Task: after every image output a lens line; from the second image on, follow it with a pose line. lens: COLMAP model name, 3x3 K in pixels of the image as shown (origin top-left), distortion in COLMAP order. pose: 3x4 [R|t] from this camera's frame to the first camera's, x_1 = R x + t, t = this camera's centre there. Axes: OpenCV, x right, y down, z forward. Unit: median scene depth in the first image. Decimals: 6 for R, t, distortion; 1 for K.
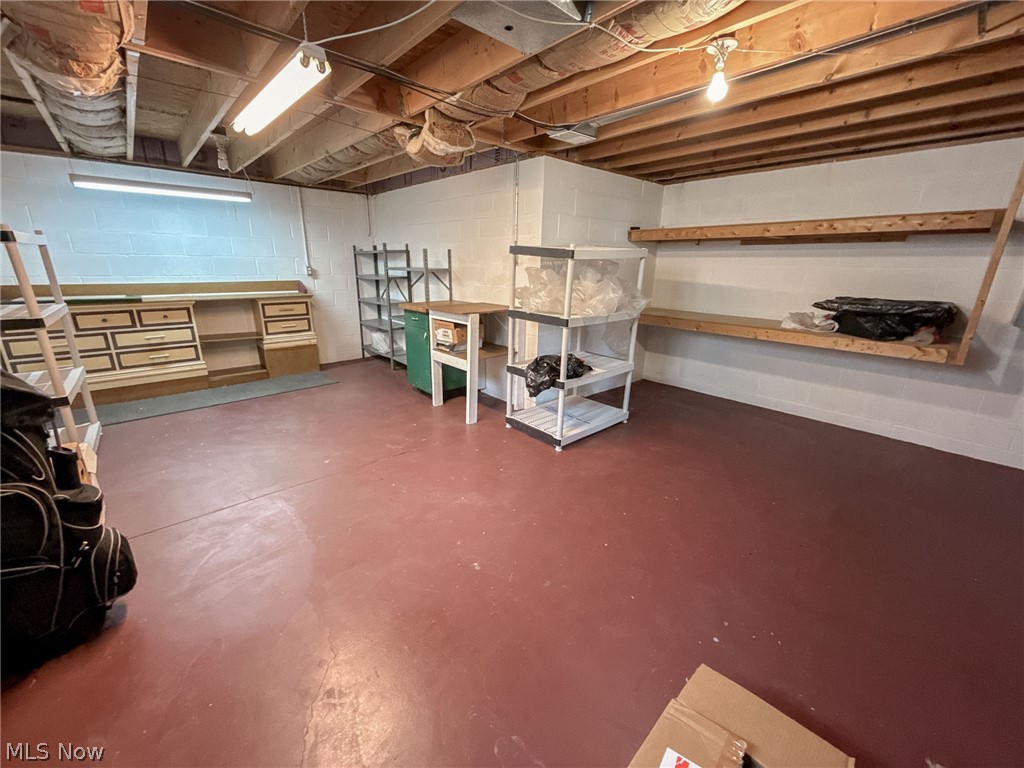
lens RADIAL K [[406.3, 0, 512.0], [0, 406.3, 384.0], [0, 0, 1]] dist [-0.000327, -0.000032]
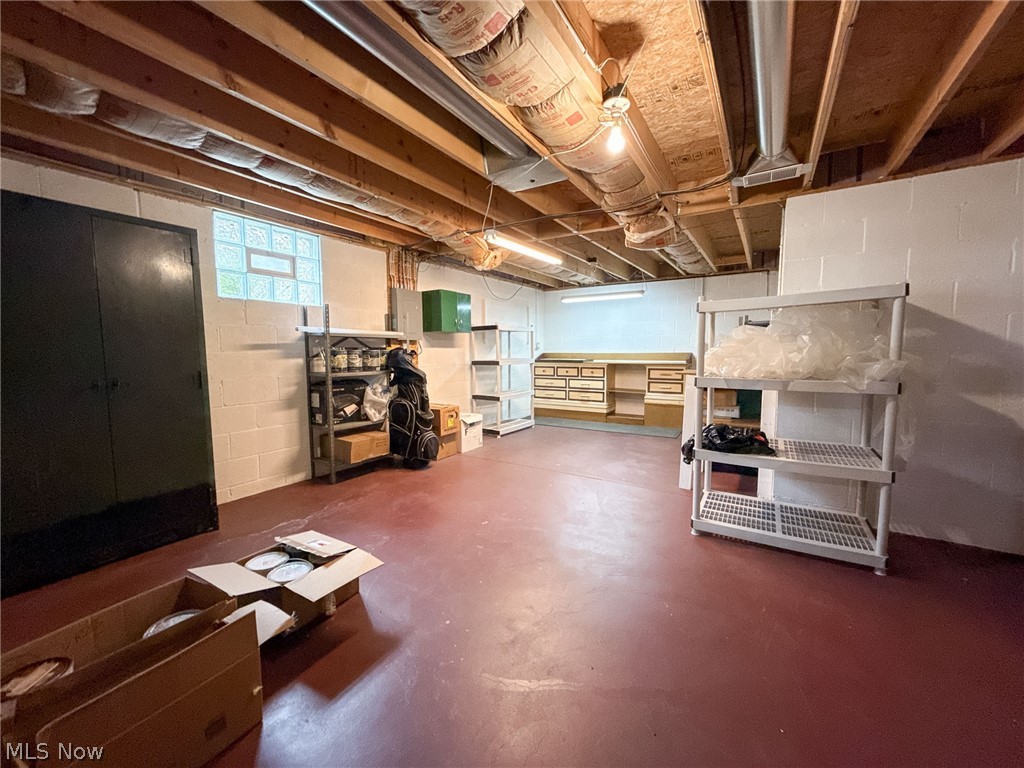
lens RADIAL K [[406.3, 0, 512.0], [0, 406.3, 384.0], [0, 0, 1]] dist [-0.000327, -0.000032]
pose [[0.274646, 0.063596, -0.959440, 0.579206], [-0.266687, 0.963703, -0.012462, -0.015144], [0.923822, 0.259292, 0.281637, 0.250539]]
